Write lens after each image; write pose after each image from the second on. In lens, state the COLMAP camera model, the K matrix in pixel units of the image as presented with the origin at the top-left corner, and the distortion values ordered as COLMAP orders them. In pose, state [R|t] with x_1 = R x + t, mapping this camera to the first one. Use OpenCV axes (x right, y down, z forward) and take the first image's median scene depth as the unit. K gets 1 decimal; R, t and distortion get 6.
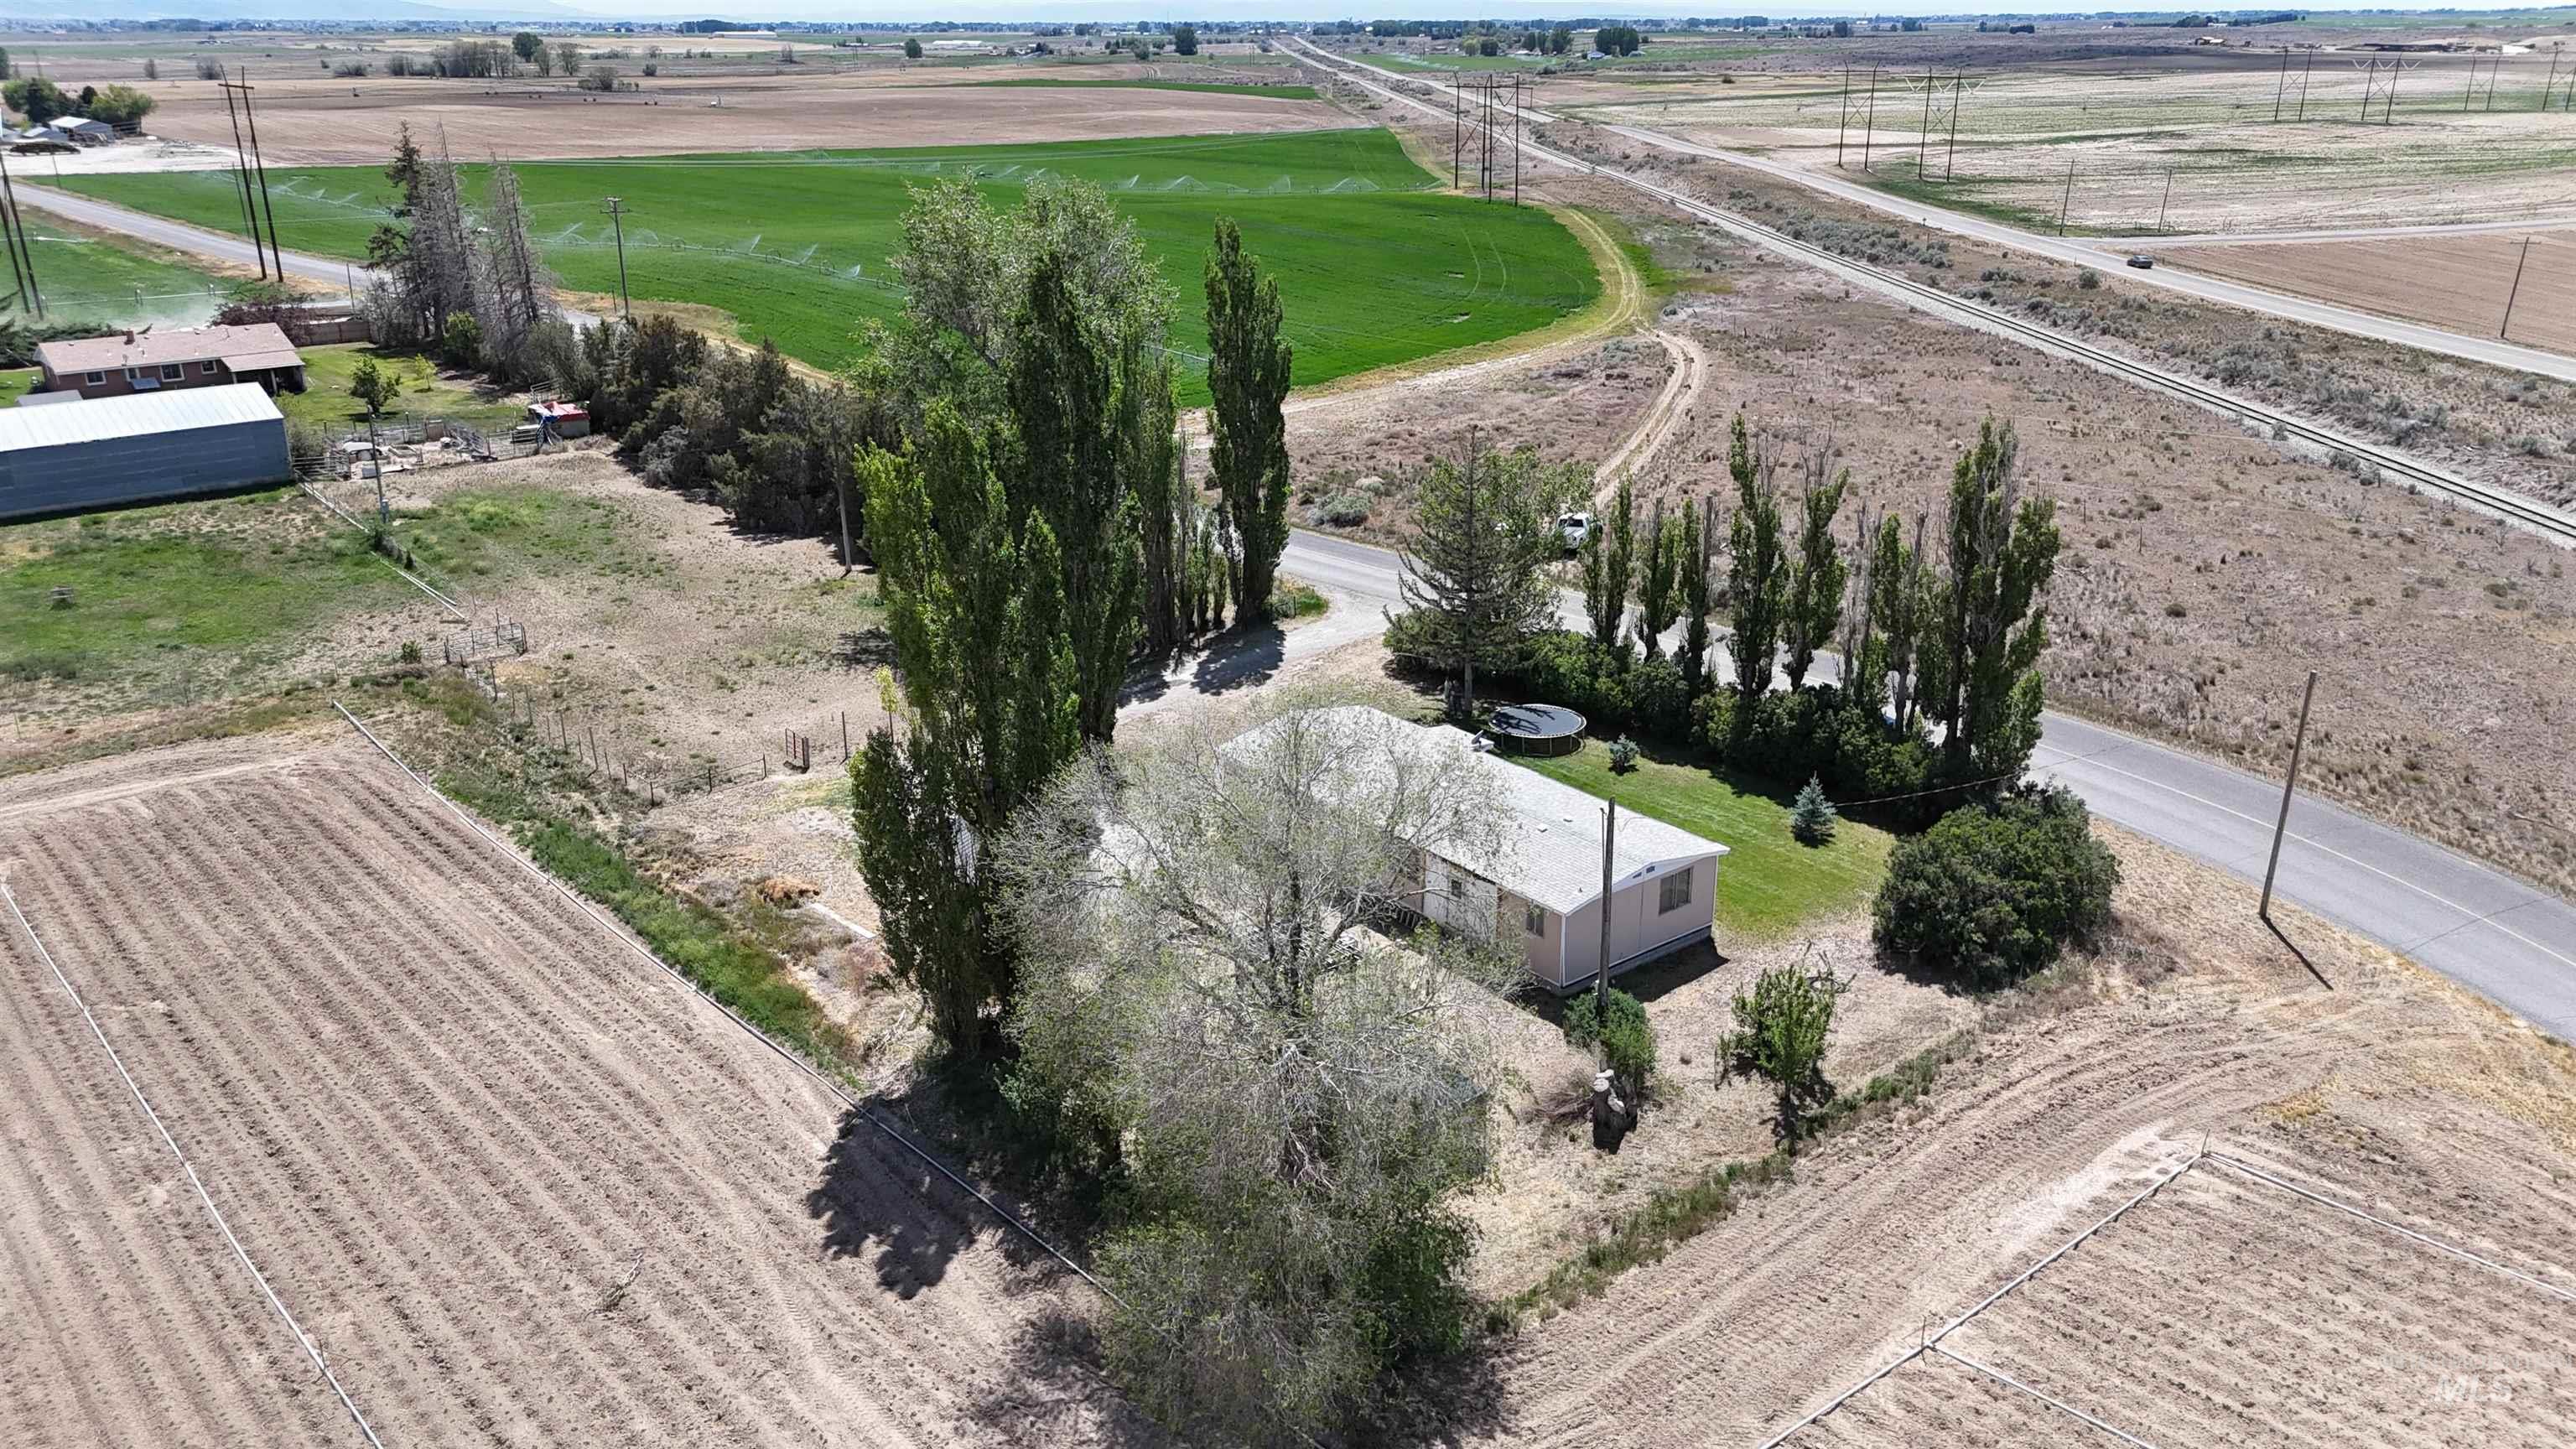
lens RADIAL K [[1893.1, 0, 1303.1], [0, 1893.1, 721.4], [0, 0, 1]] dist [0.031092, -0.004889]
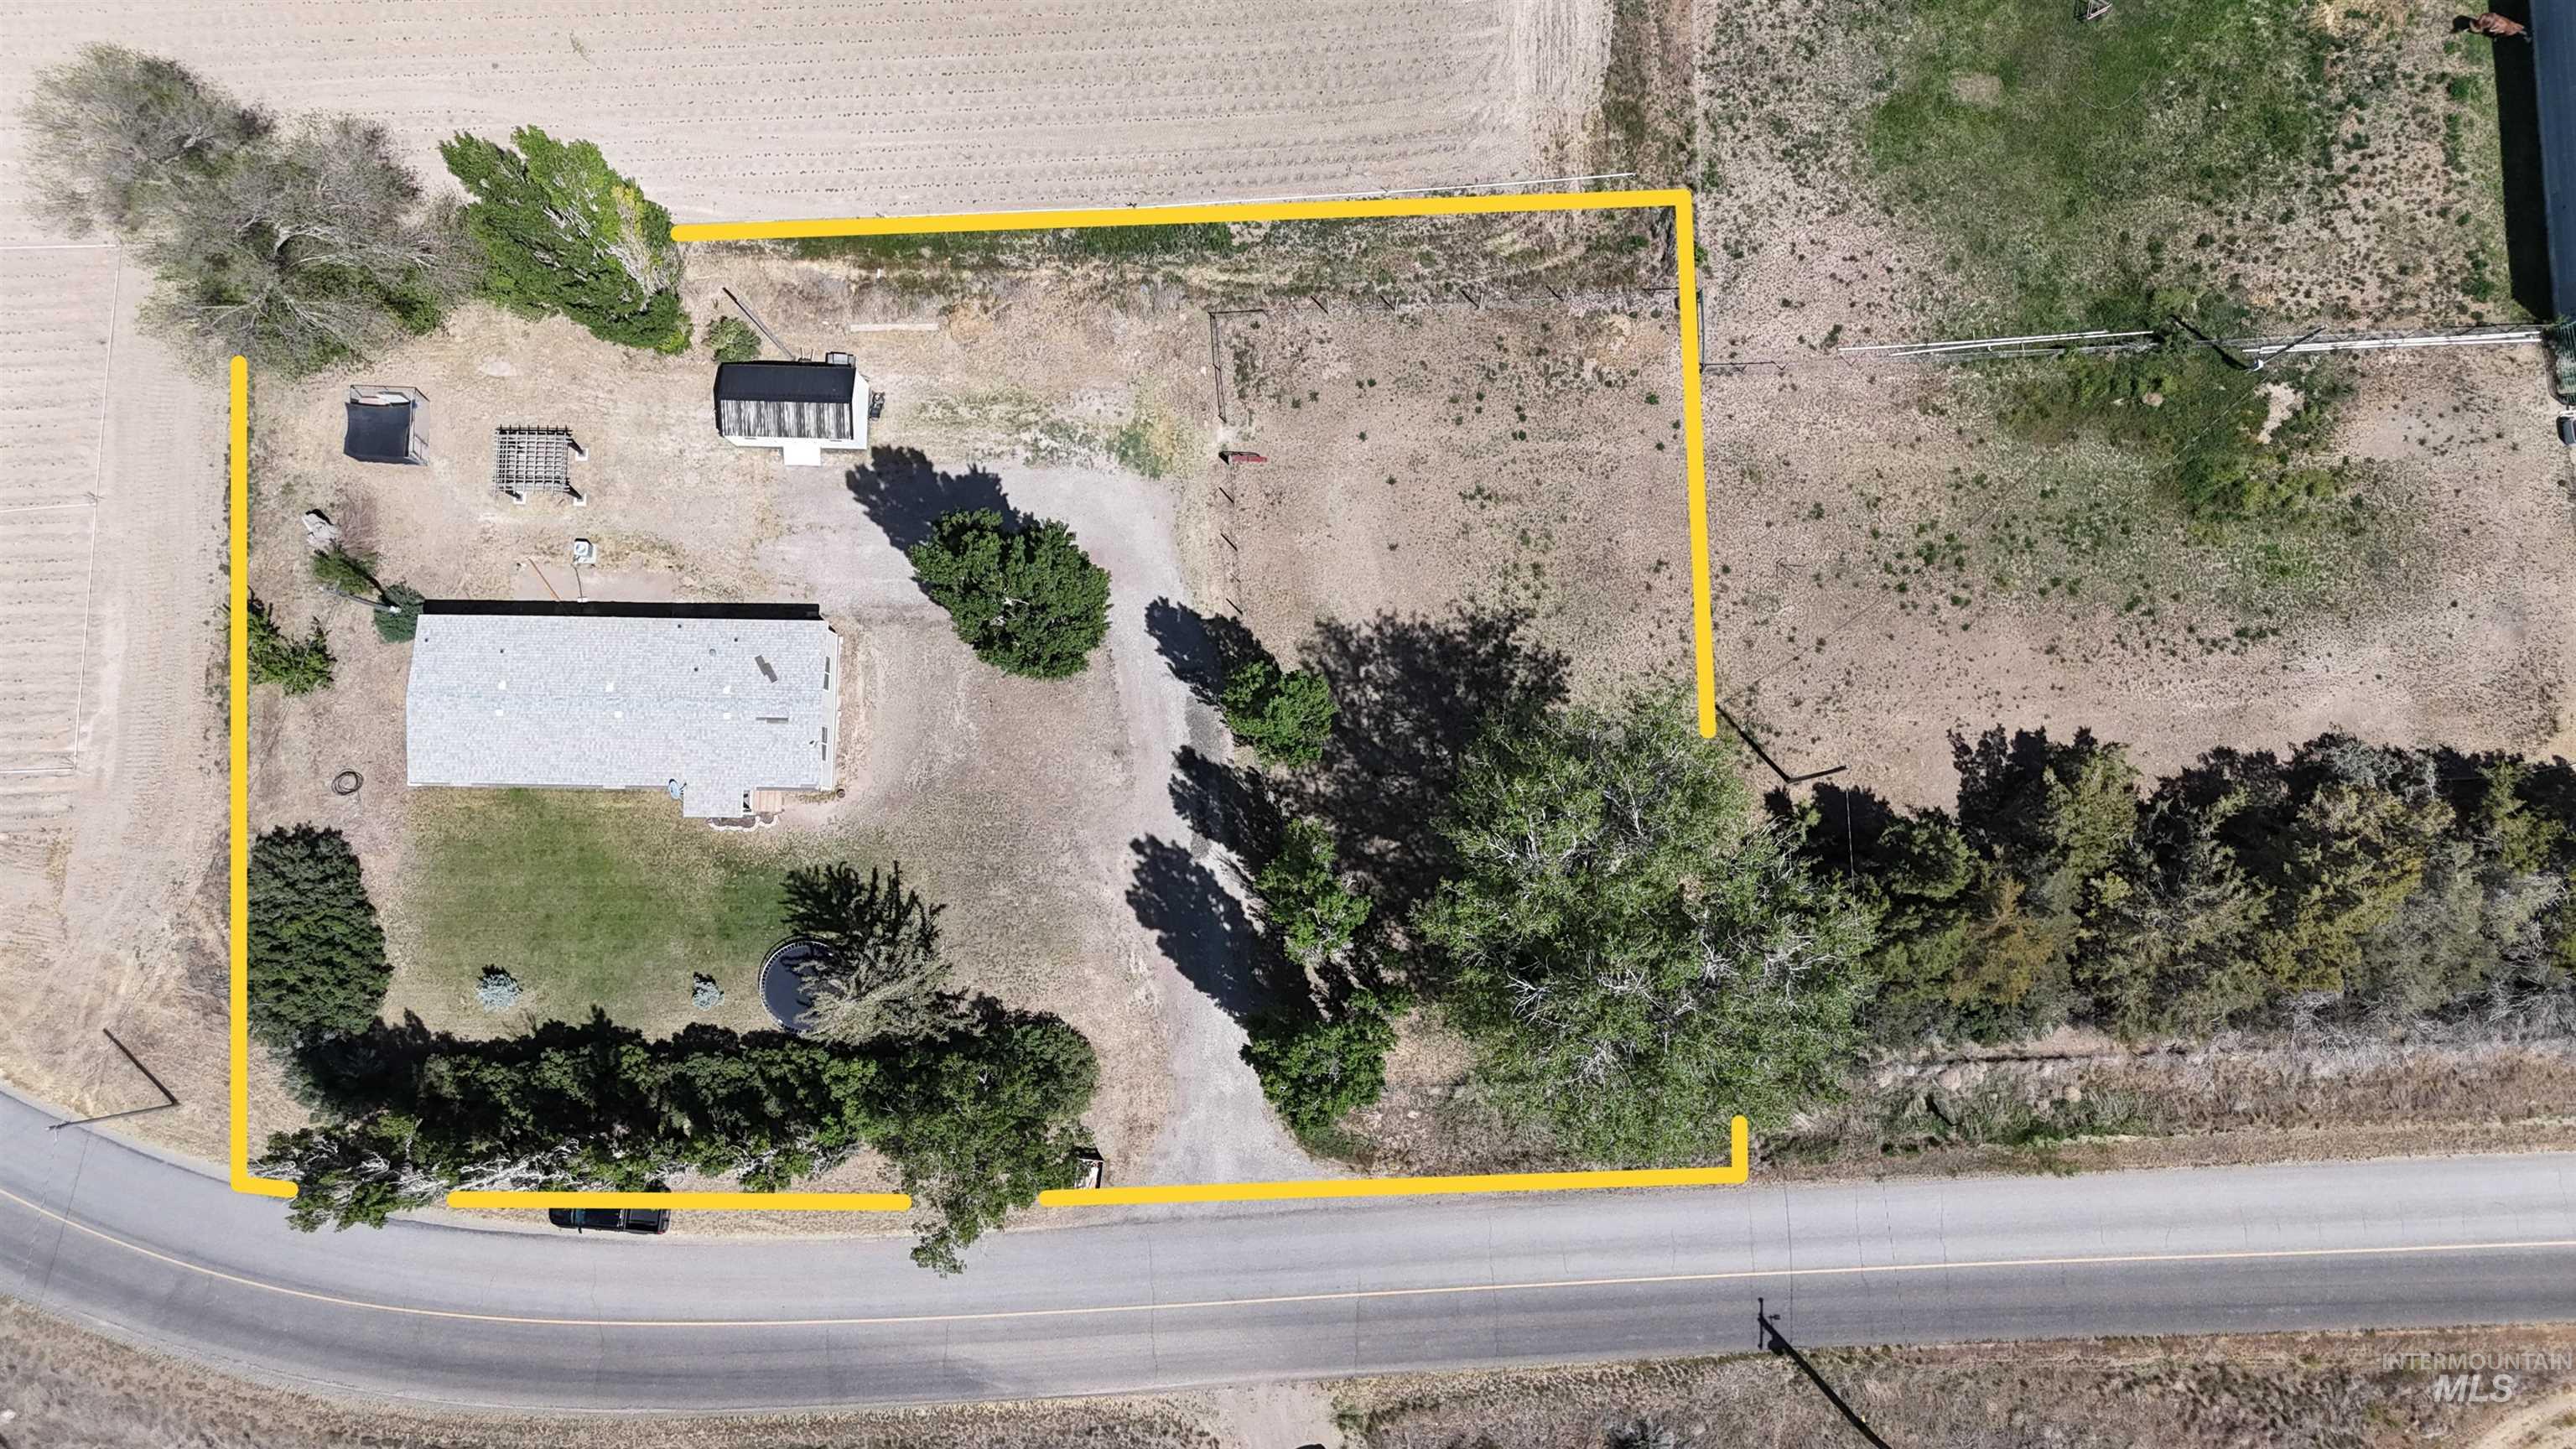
lens RADIAL K [[1893.1, 0, 1303.1], [0, 1893.1, 721.4], [0, 0, 1]] dist [0.031092, -0.004889]
pose [[-0.640217, 0.765032, -0.069633, -0.096492], [-0.246430, -0.118675, 0.961867, -1.144803], [0.727595, 0.632963, 0.264505, 0.881825]]
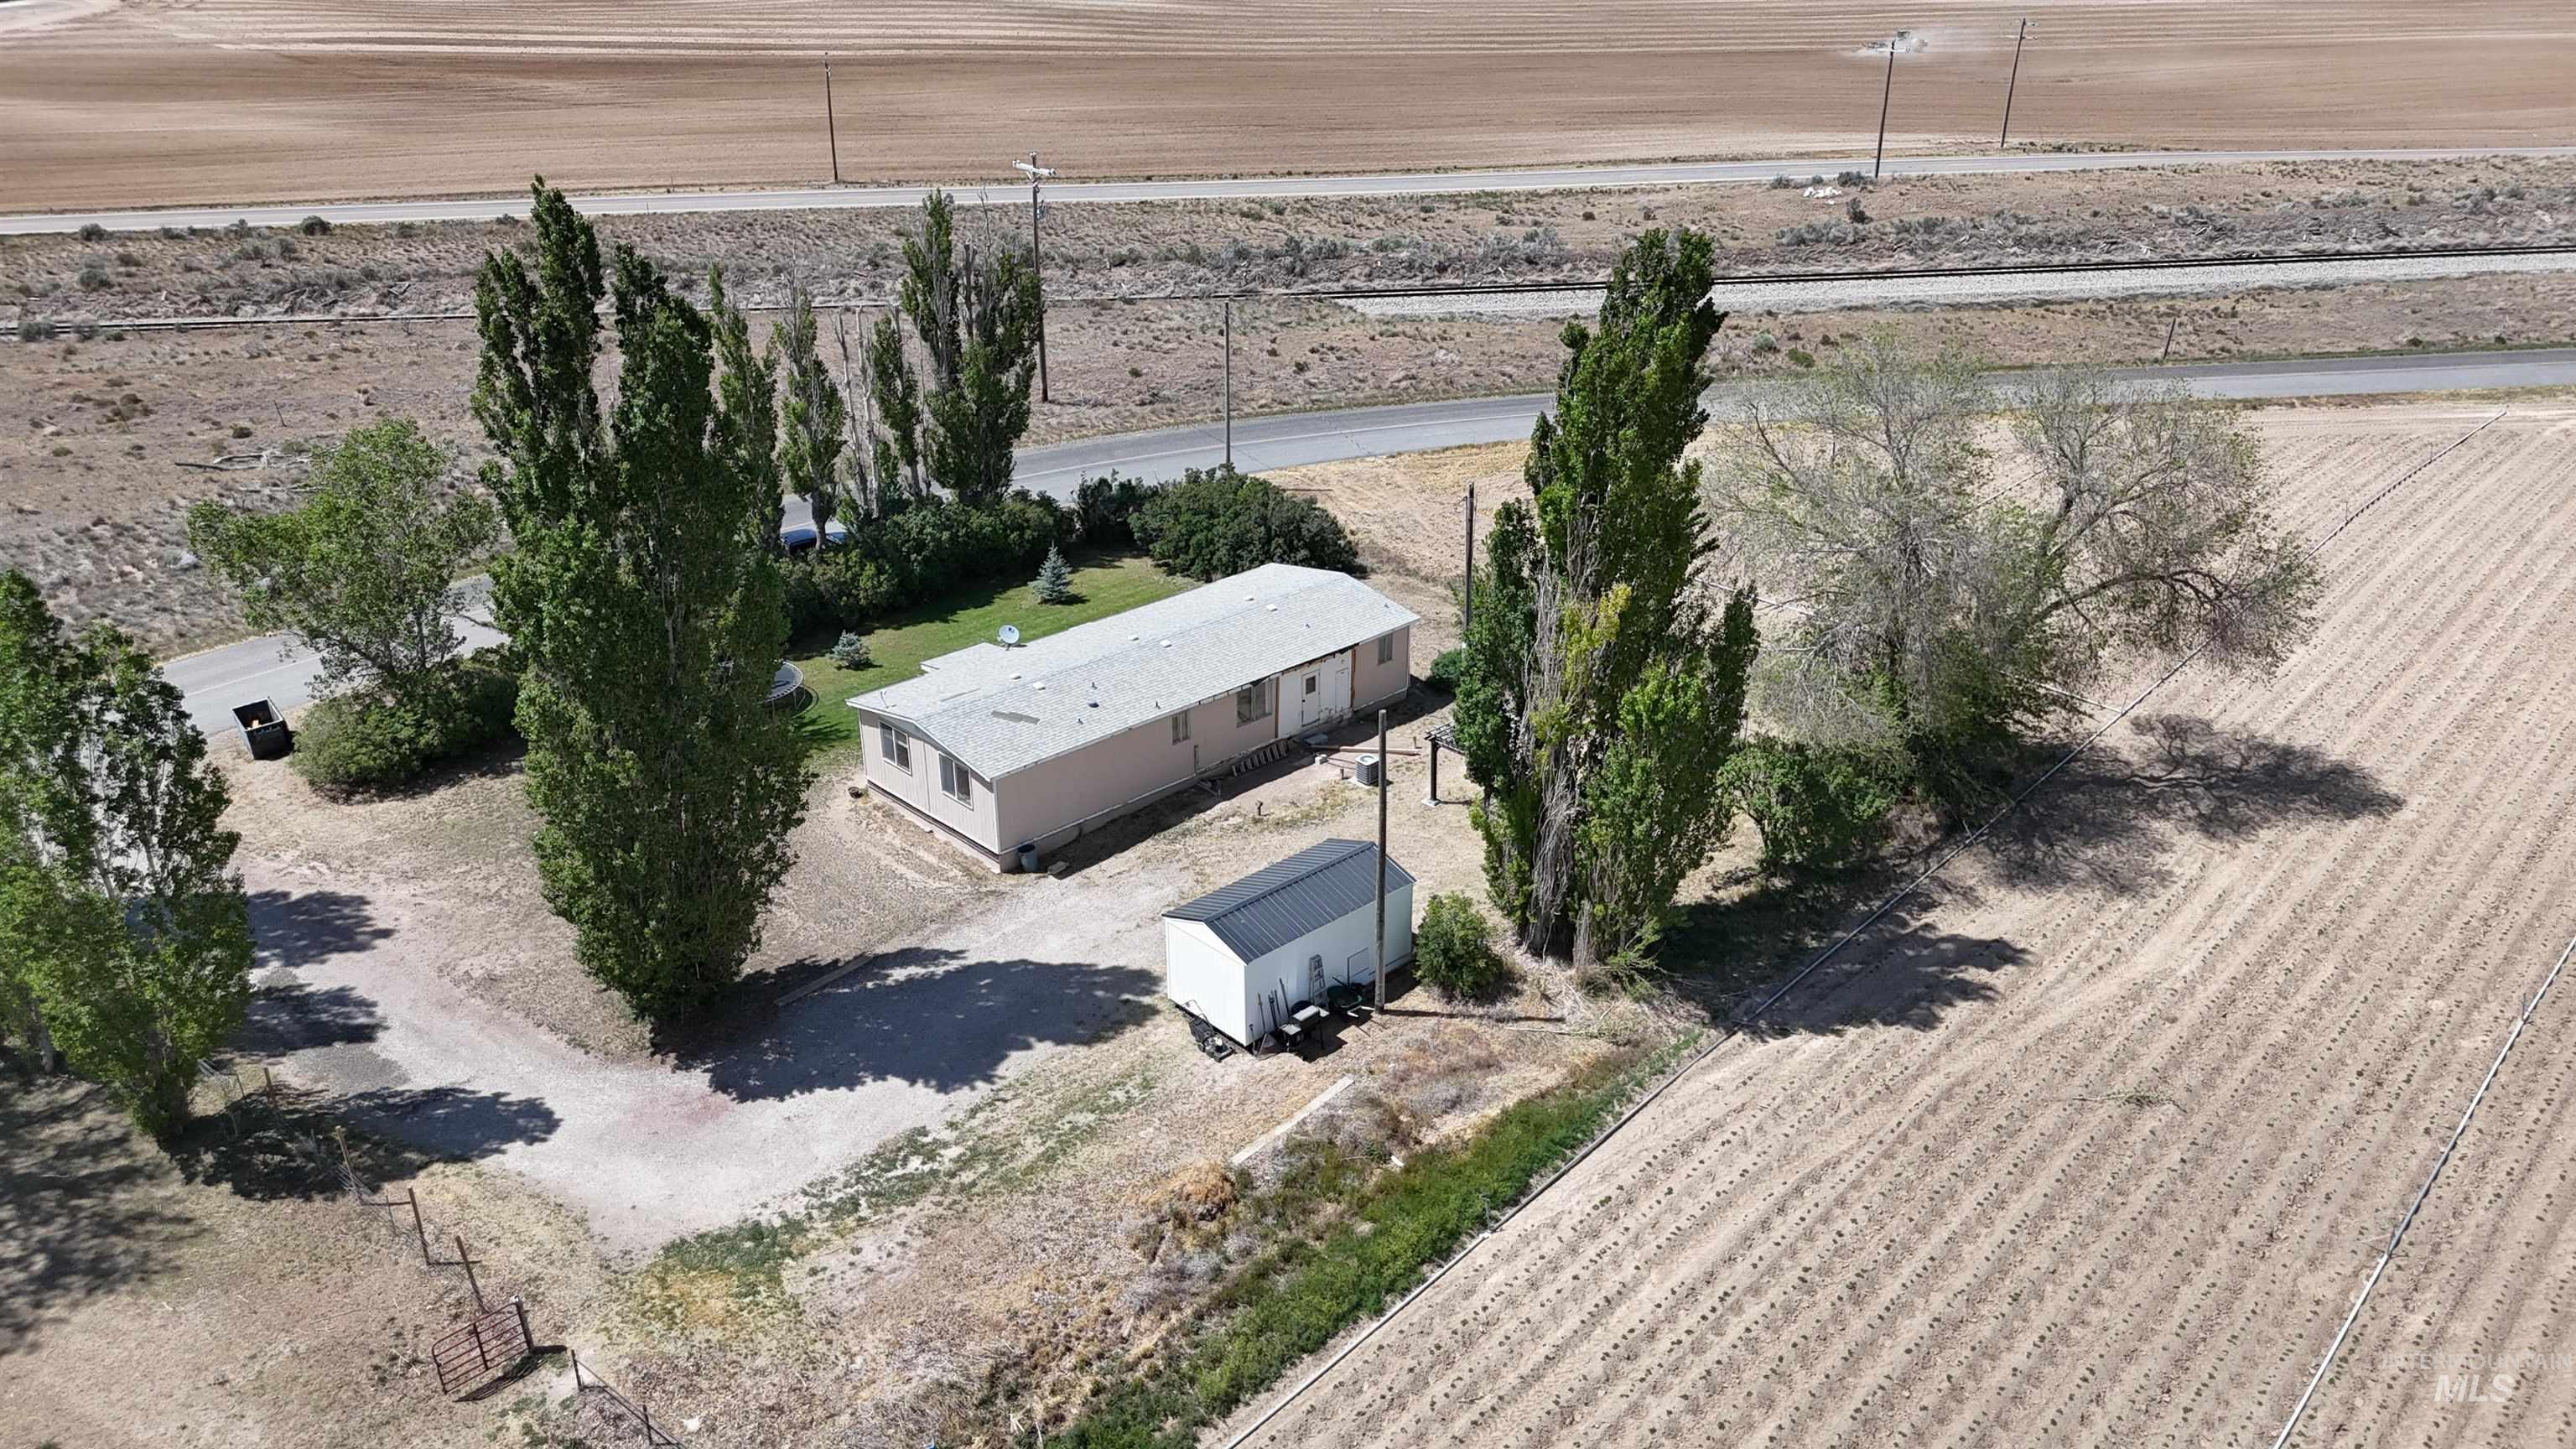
lens RADIAL K [[1935.6, 0, 1288.0], [0, 1935.6, 724.5], [0, 0, 1]] dist [0.083753, -0.096291]
pose [[-0.082388, -0.417245, 0.905052, -0.710588], [0.342728, 0.840887, 0.418863, -0.274616], [-0.935815, 0.344696, 0.073722, 0.765843]]
